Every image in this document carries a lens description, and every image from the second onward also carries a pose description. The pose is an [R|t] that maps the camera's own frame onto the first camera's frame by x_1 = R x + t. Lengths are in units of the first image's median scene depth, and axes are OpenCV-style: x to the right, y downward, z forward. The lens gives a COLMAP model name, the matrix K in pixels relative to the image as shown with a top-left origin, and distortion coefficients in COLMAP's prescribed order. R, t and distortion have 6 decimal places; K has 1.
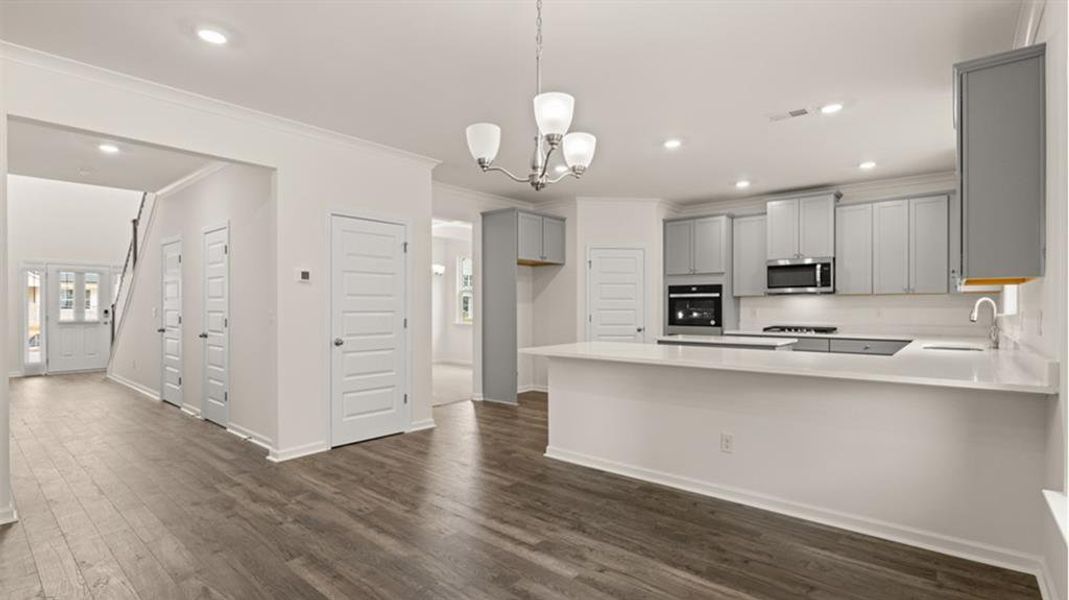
lens RADIAL K [[511.8, 0, 533.4], [0, 511.8, 307.7], [0, 0, 1]] dist [-0.001019, -0.000558]
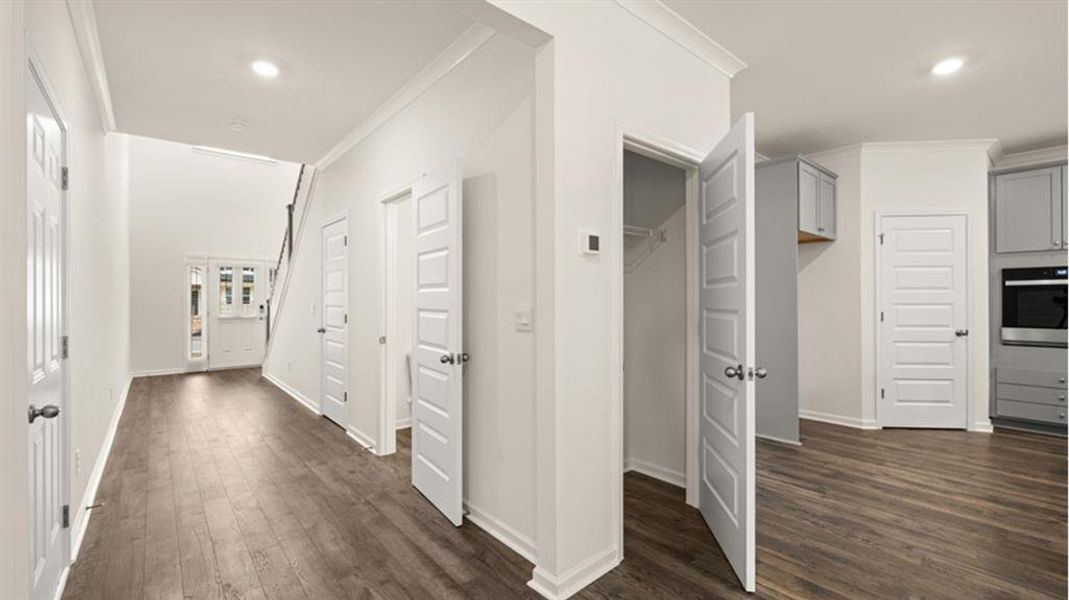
lens RADIAL K [[450.3, 0, 529.7], [0, 450.3, 298.9], [0, 0, 1]] dist [-0.001605, -0.000632]
pose [[0.987234, -0.003919, -0.159229, -0.263320], [0.003023, 0.999978, -0.005868, -0.001401], [0.159248, 0.005312, 0.987224, 0.316722]]
